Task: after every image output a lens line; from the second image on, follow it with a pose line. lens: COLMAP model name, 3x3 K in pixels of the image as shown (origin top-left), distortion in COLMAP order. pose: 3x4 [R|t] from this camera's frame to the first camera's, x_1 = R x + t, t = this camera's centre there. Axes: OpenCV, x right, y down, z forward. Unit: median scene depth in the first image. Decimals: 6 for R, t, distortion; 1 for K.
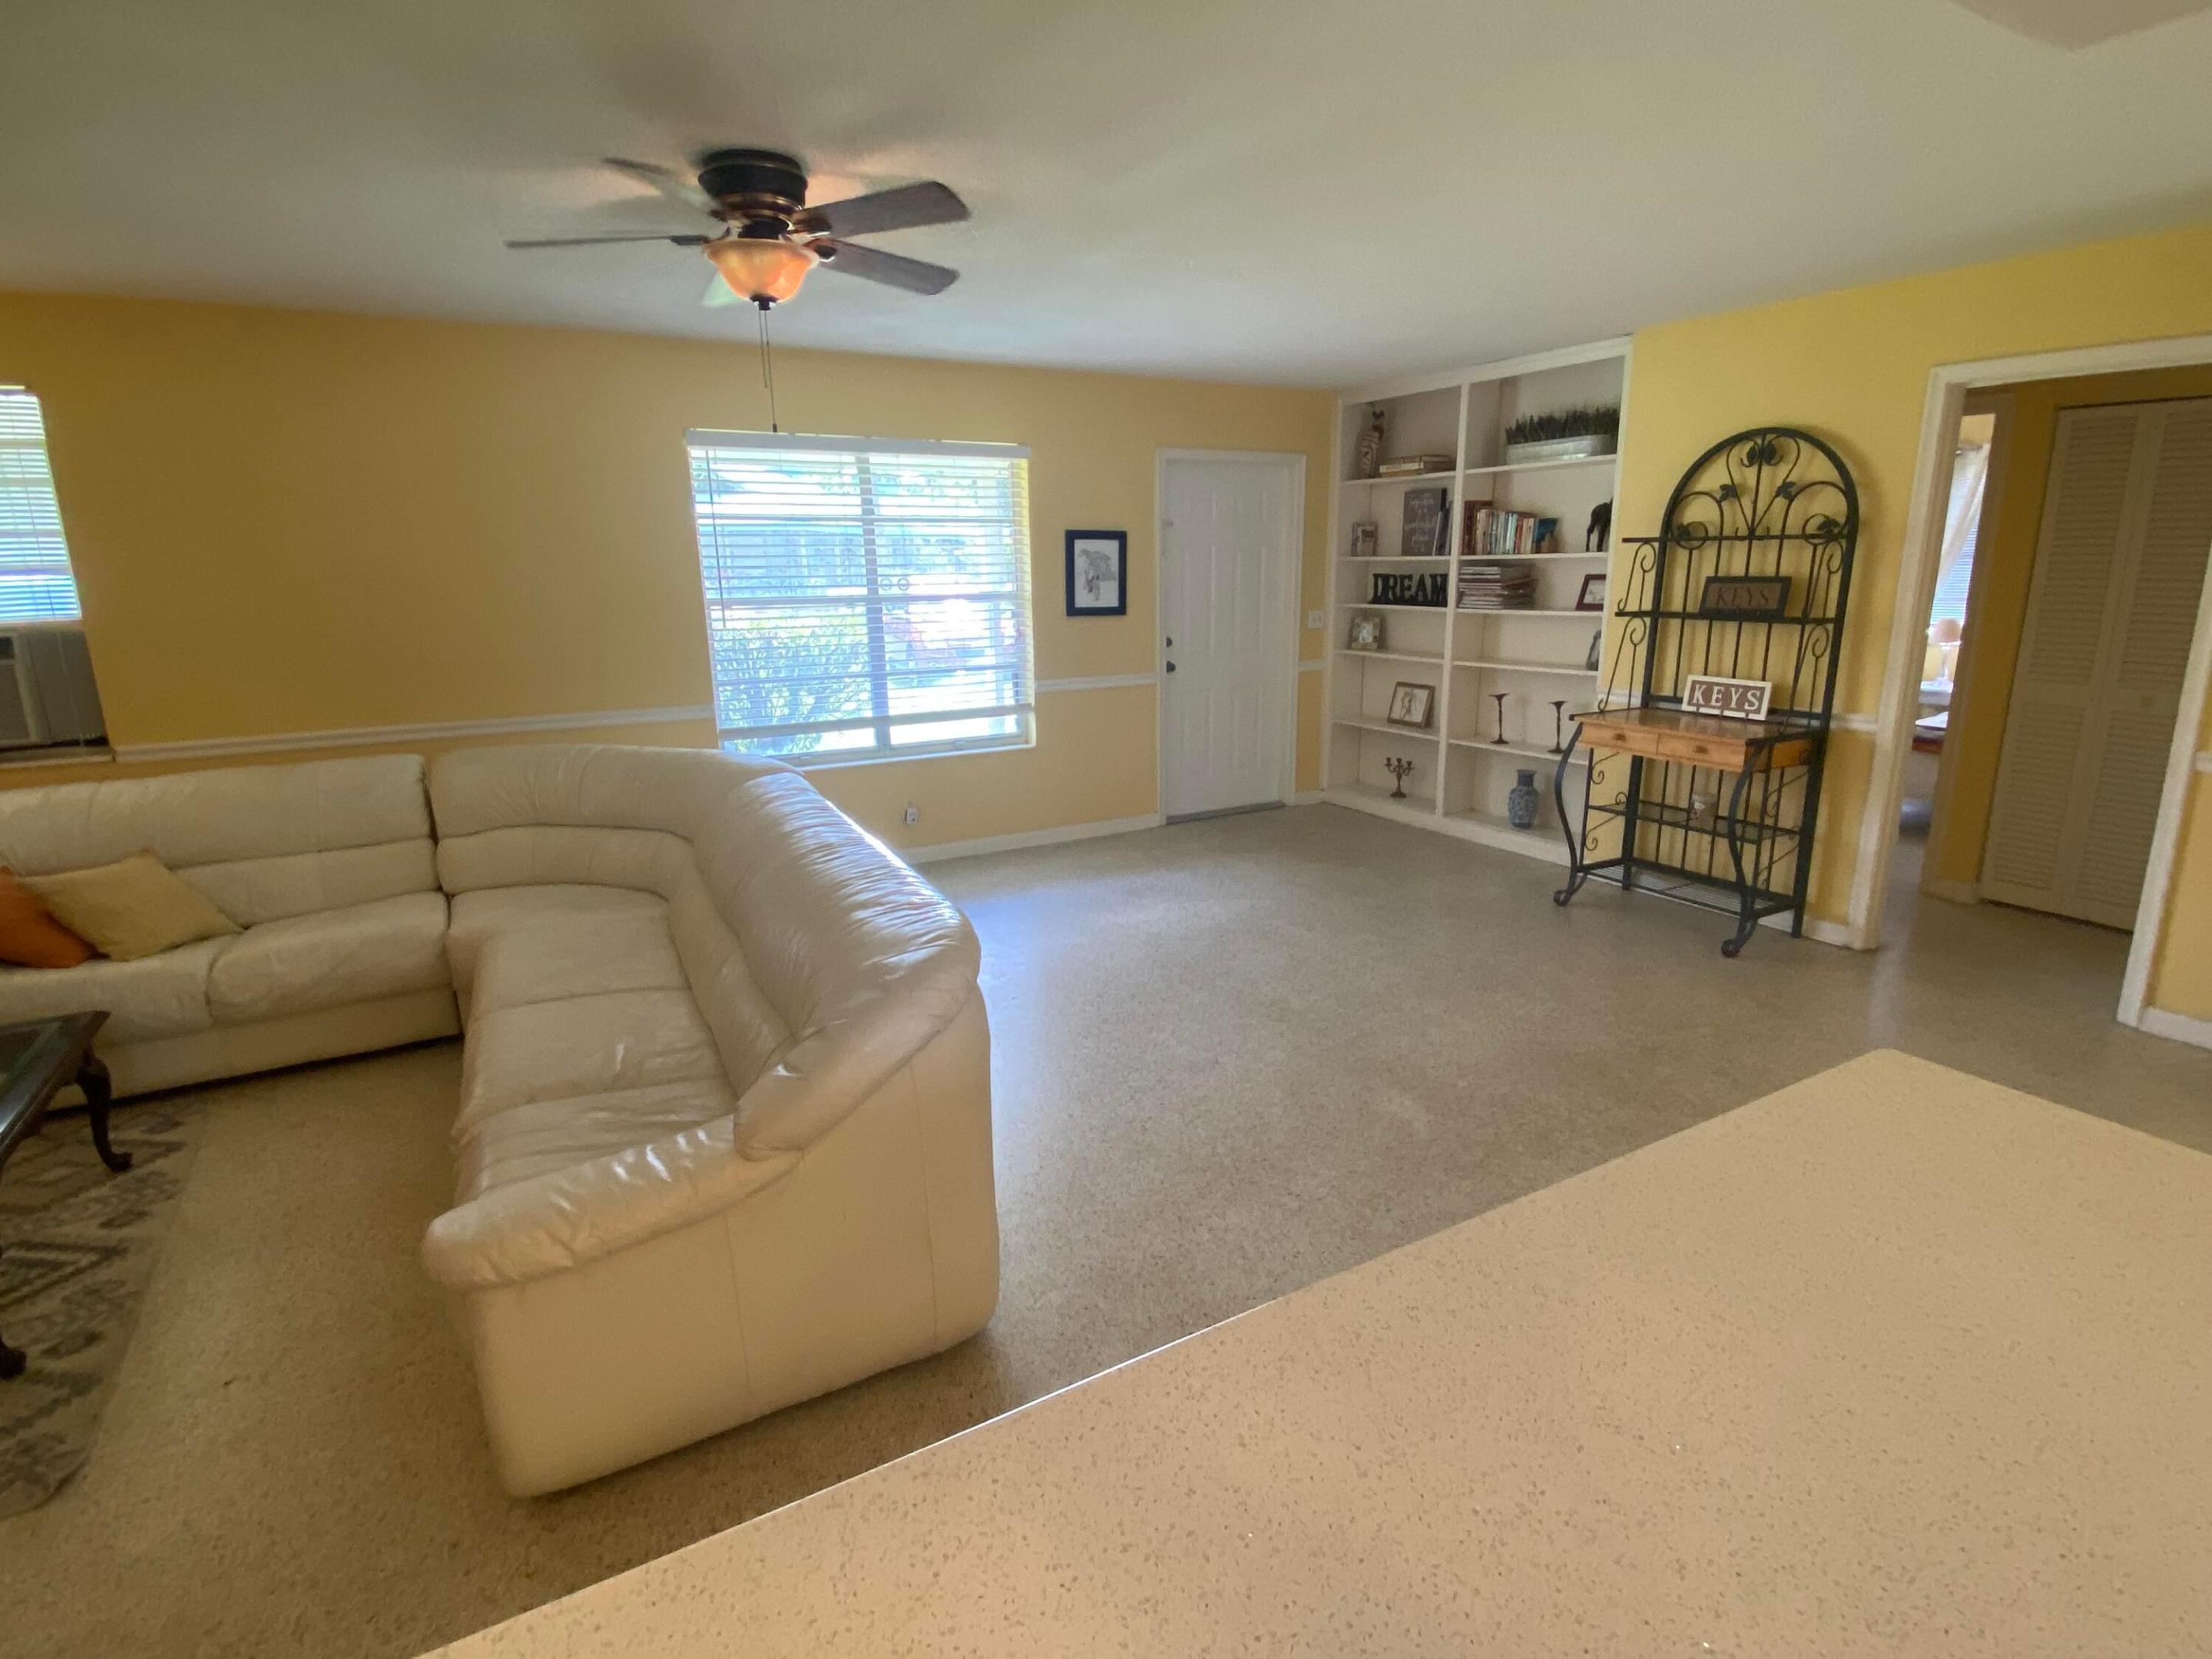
lens RADIAL K [[1145.1, 0, 1097.5], [0, 1145.1, 821.8], [0, 0, 1]] dist [0.078235, -0.094364]
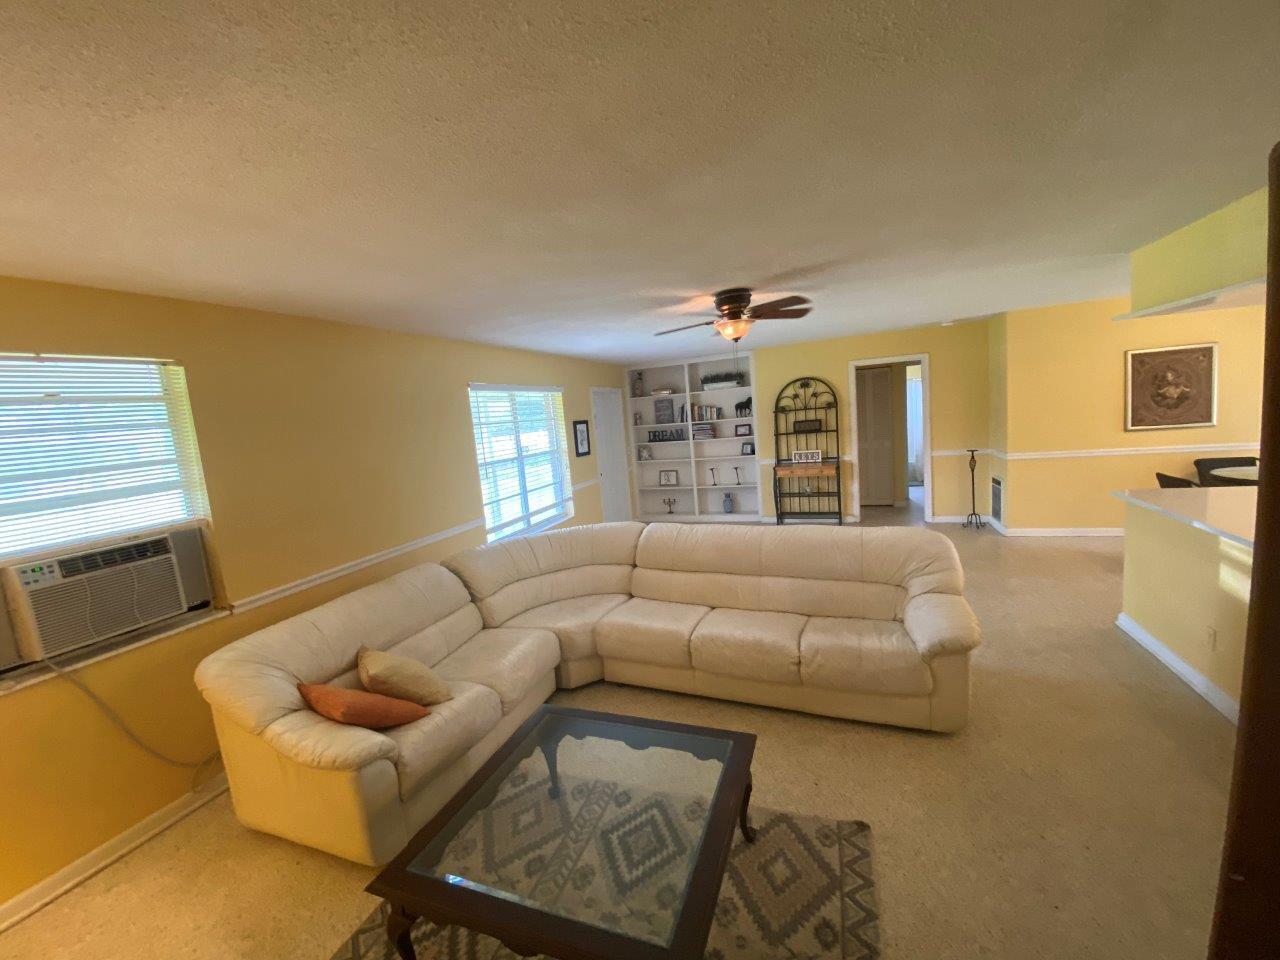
lens RADIAL K [[520.1, 0, 640.0], [0, 520.1, 480.0], [0, 0, 1]] dist [0.000104, -0.000128]
pose [[0.764410, -0.132243, 0.631023, -0.625005], [0.217661, 0.974209, -0.059506, -0.047743], [-0.606879, 0.182836, 0.773479, 0.133348]]
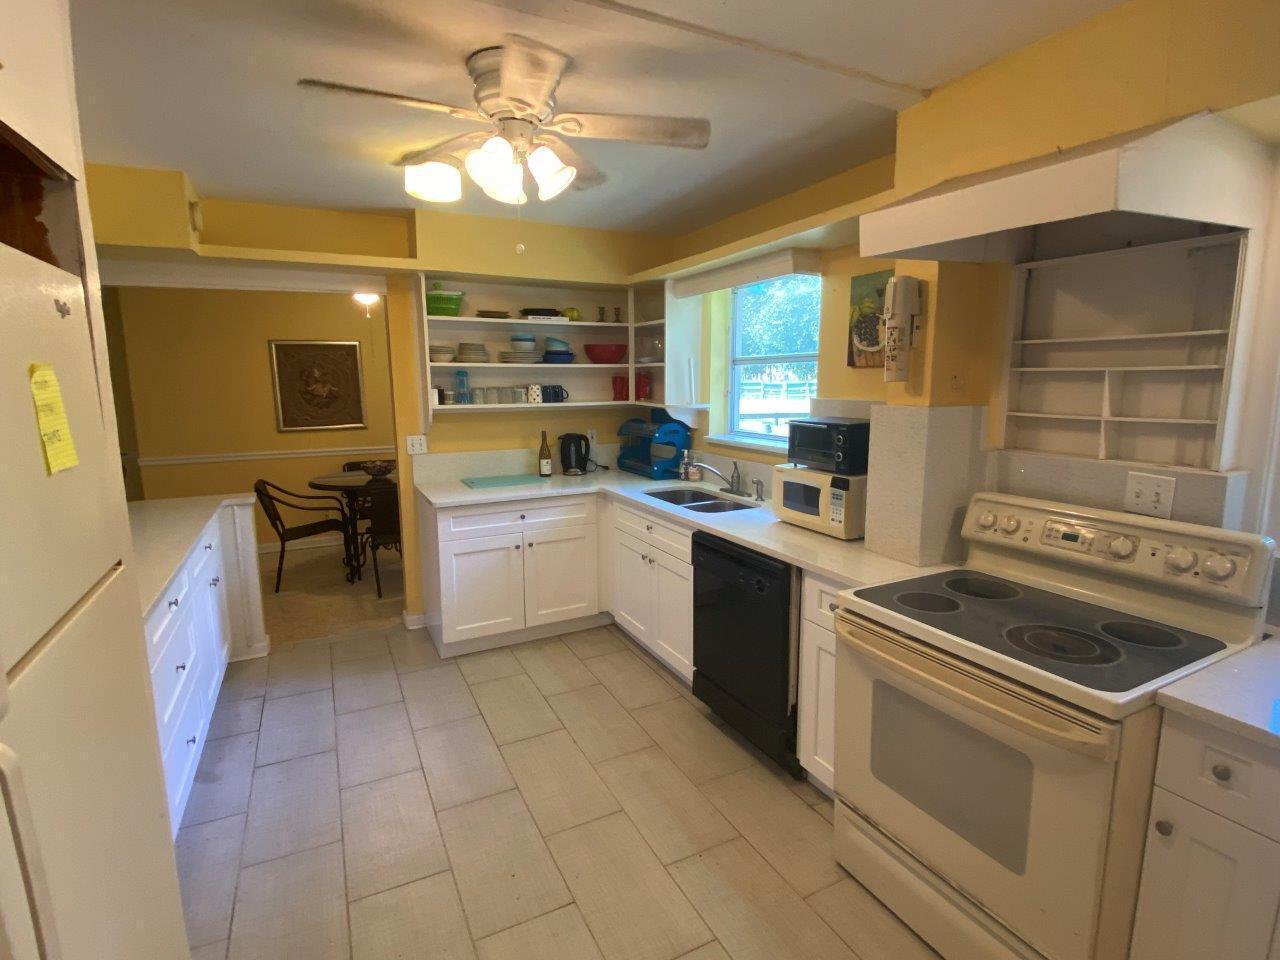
lens RADIAL K [[648.8, 0, 640.0], [0, 648.8, 480.0], [0, 0, 1]] dist [0.001833, 0.000180]
pose [[0.064122, -0.144551, 0.987418, -0.326097], [0.231434, 0.964632, 0.126187, 0.076317], [-0.970735, 0.220431, 0.095308, -0.317664]]
